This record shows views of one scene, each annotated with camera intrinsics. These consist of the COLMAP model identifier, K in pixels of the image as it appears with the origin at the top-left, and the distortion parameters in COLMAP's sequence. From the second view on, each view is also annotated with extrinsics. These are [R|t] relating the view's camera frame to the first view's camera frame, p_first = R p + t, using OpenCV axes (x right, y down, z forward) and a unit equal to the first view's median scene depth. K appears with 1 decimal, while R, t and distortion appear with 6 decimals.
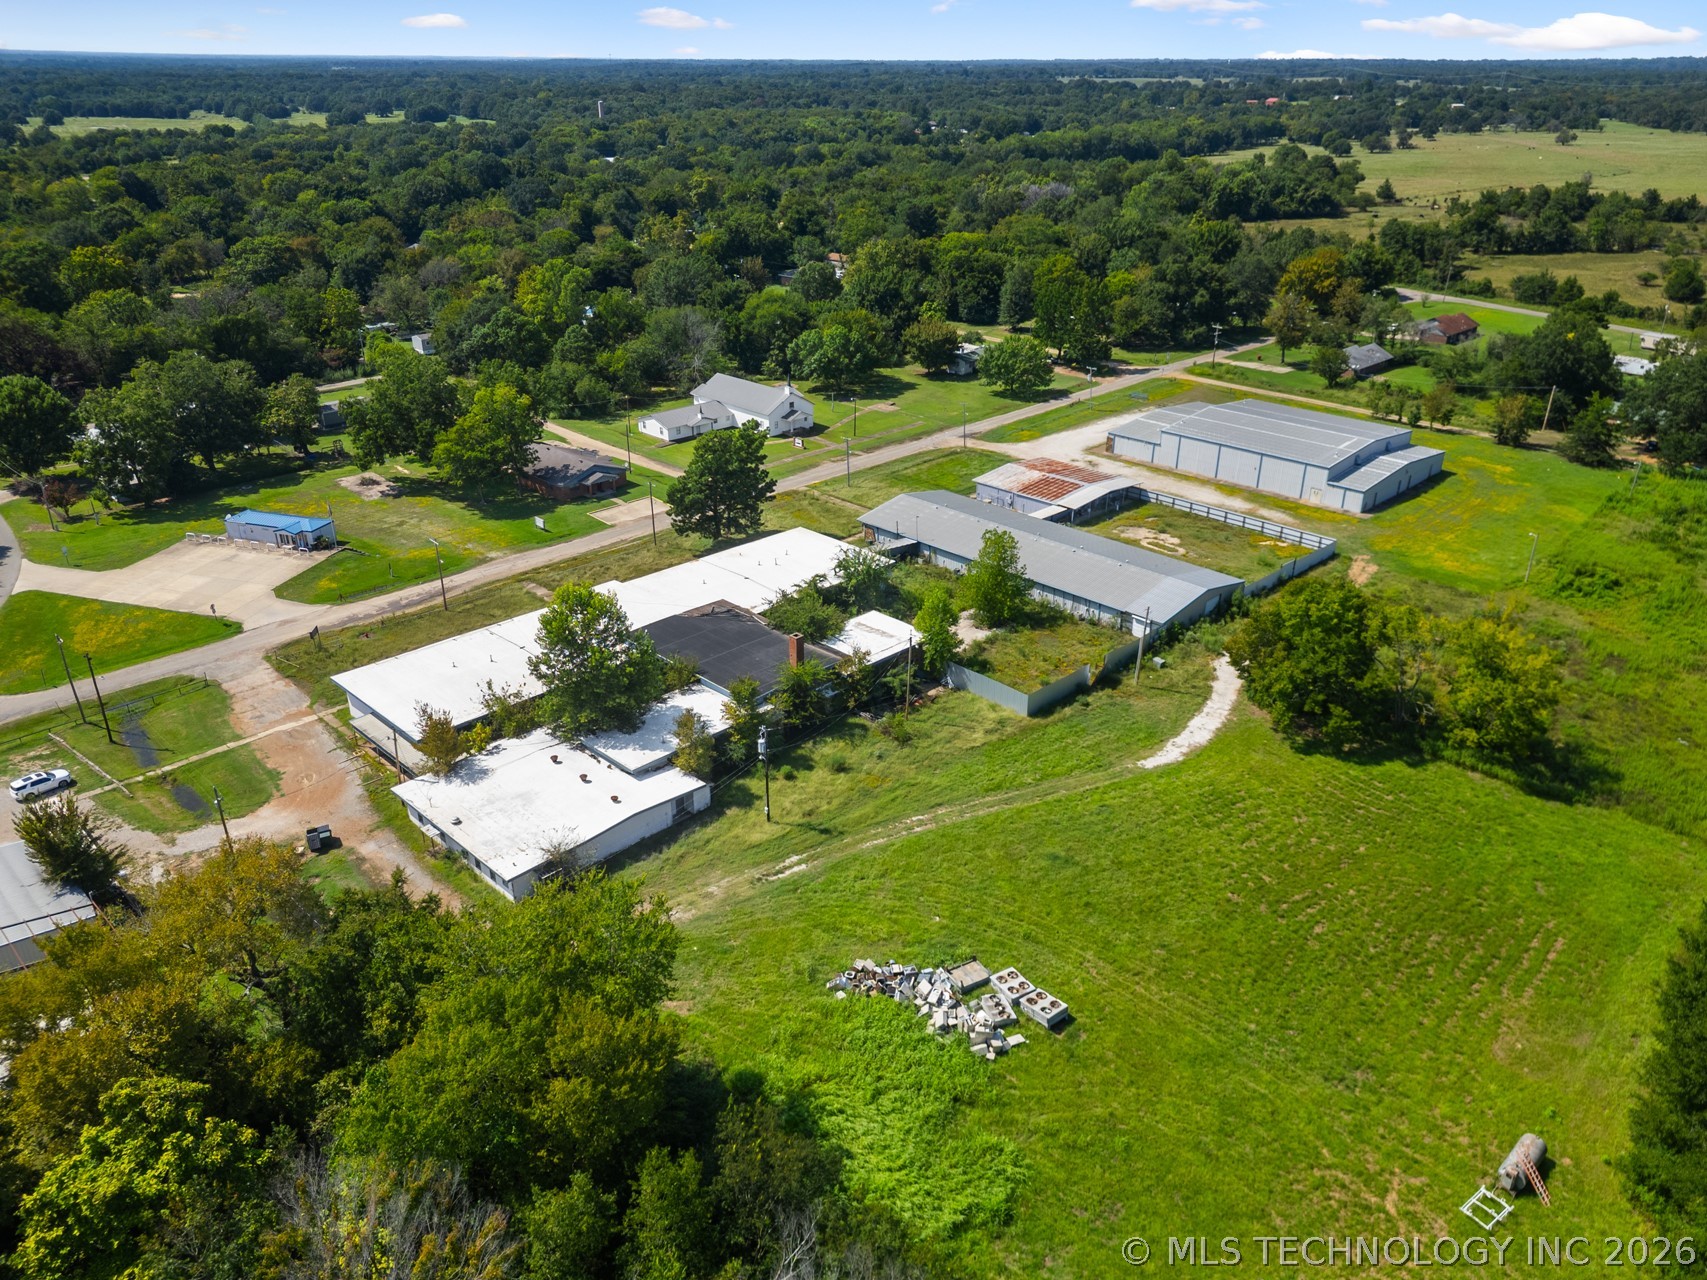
lens RADIAL K [[1255.1, 0, 853.5], [0, 1255.1, 640.0], [0, 0, 1]] dist [0.098509, -0.124526]
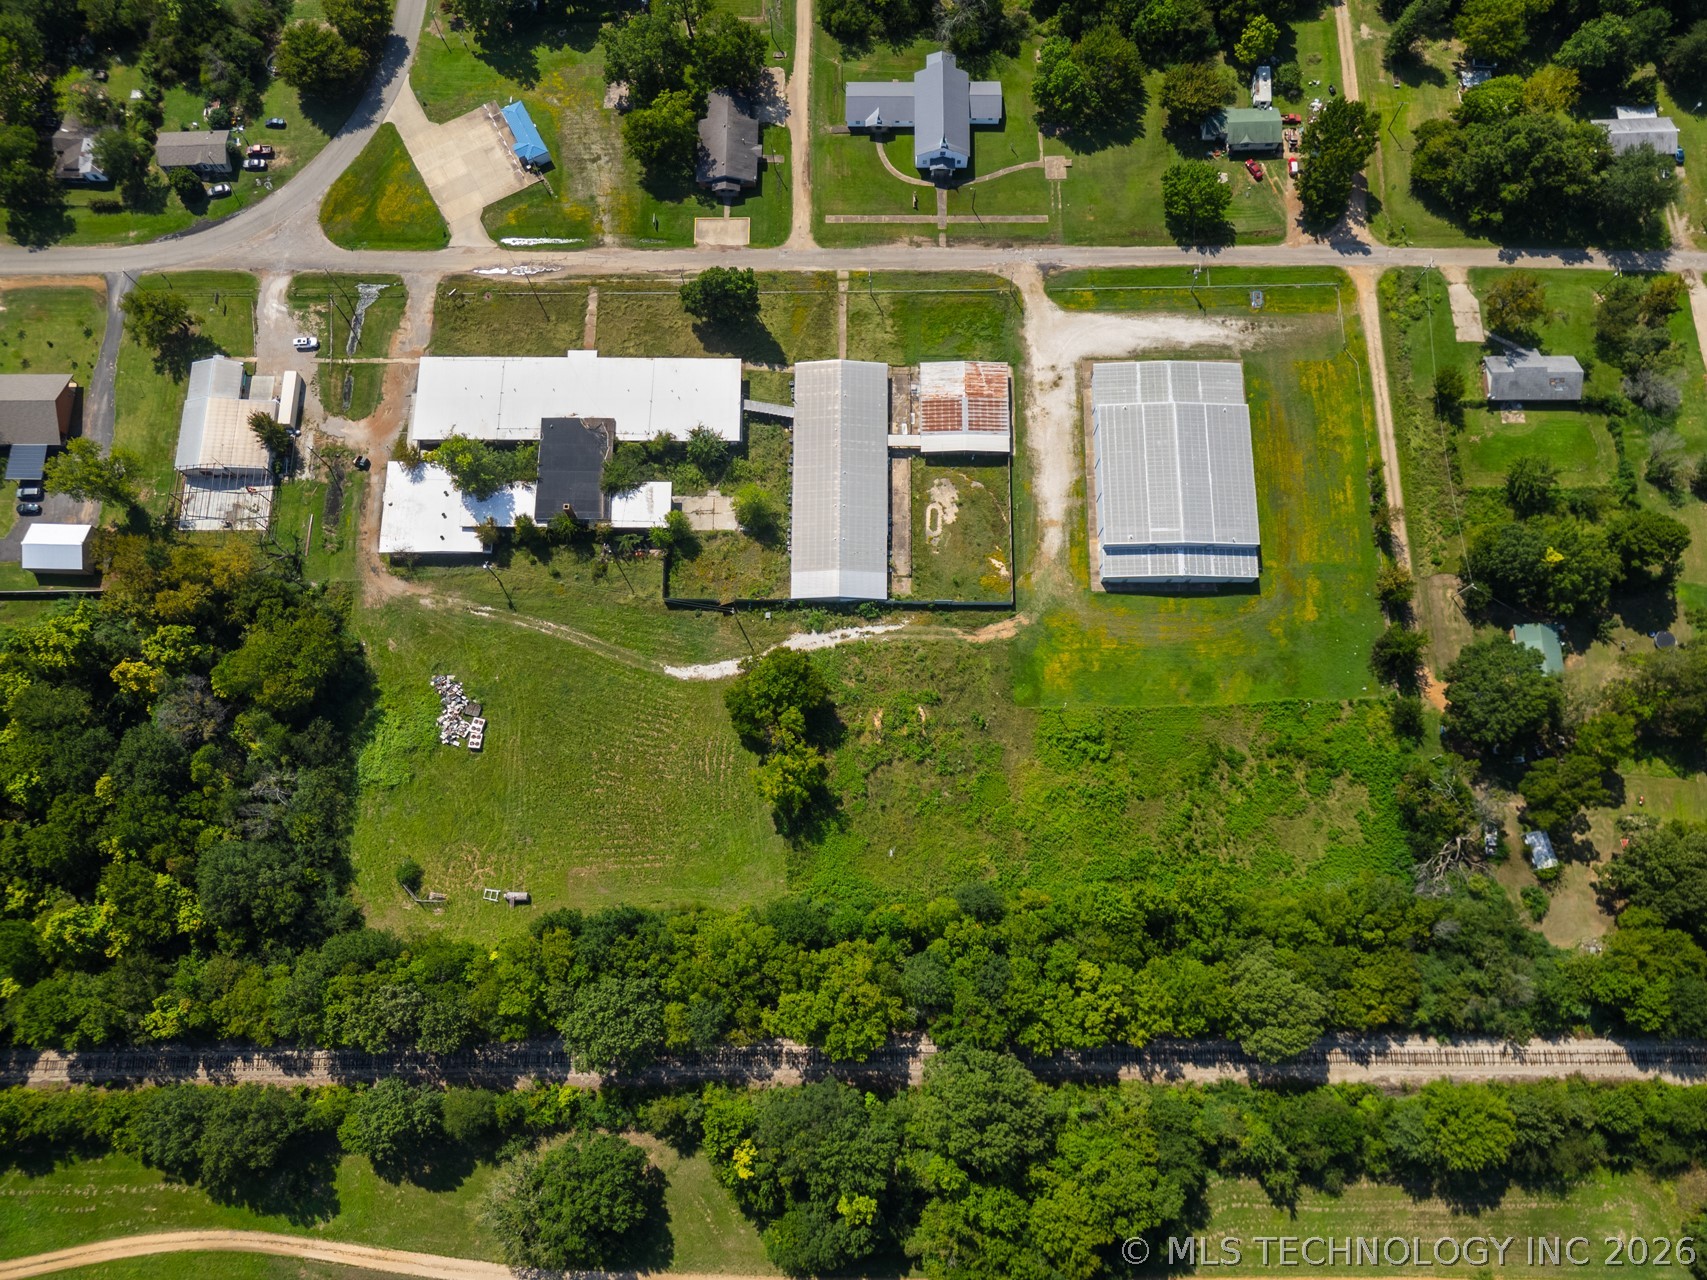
lens RADIAL K [[1255.1, 0, 853.5], [0, 1255.1, 640.0], [0, 0, 1]] dist [0.098509, -0.124526]
pose [[0.695263, 0.692500, -0.192491, 0.560617], [-0.279738, 0.507406, 0.815037, -1.160687], [0.662085, -0.512818, 0.546499, 0.094206]]
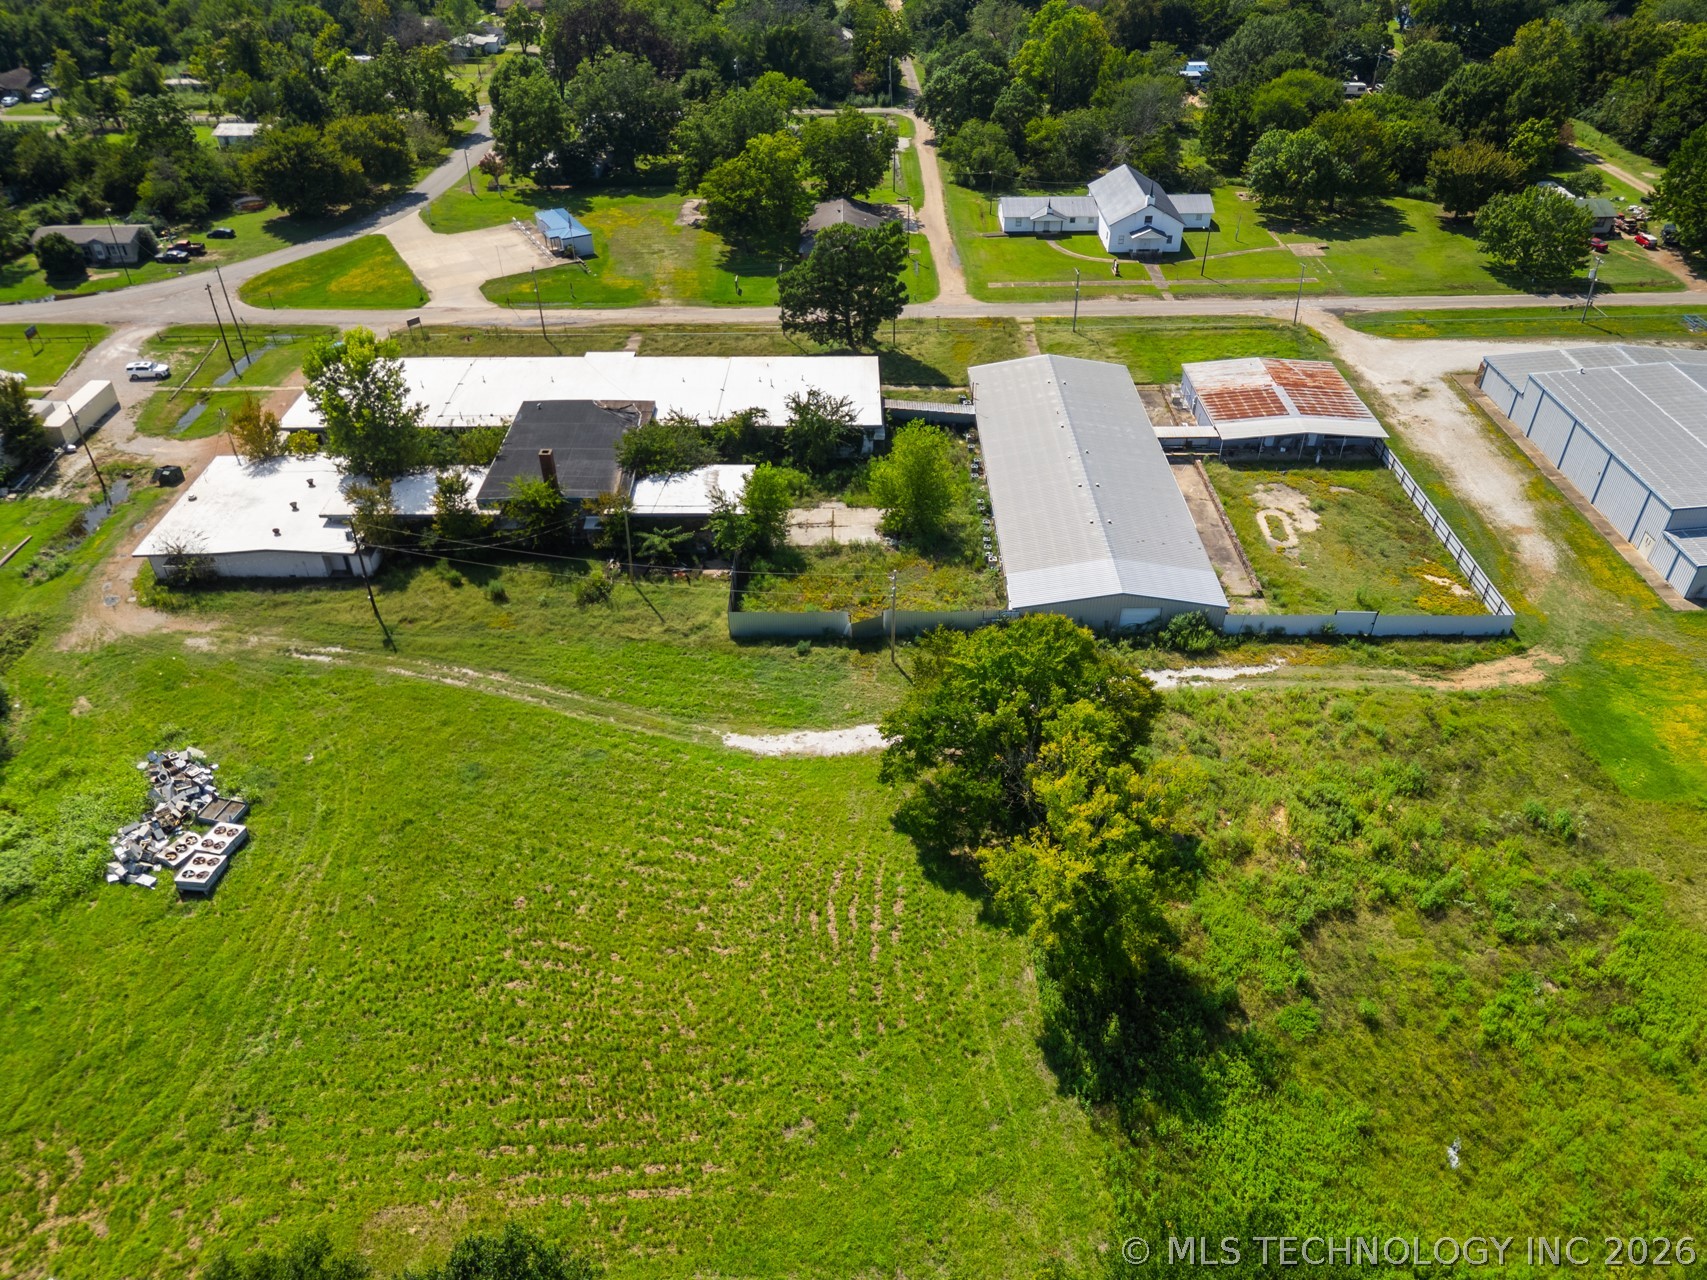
lens RADIAL K [[1214.7, 0, 846.4], [0, 1214.7, 639.7], [0, 0, 1]] dist [0.048878, -0.030708]
pose [[0.701302, 0.414122, -0.580241, 0.510924], [-0.287096, 0.909104, 0.301839, -0.158032], [0.652497, -0.045095, 0.756448, 0.323252]]
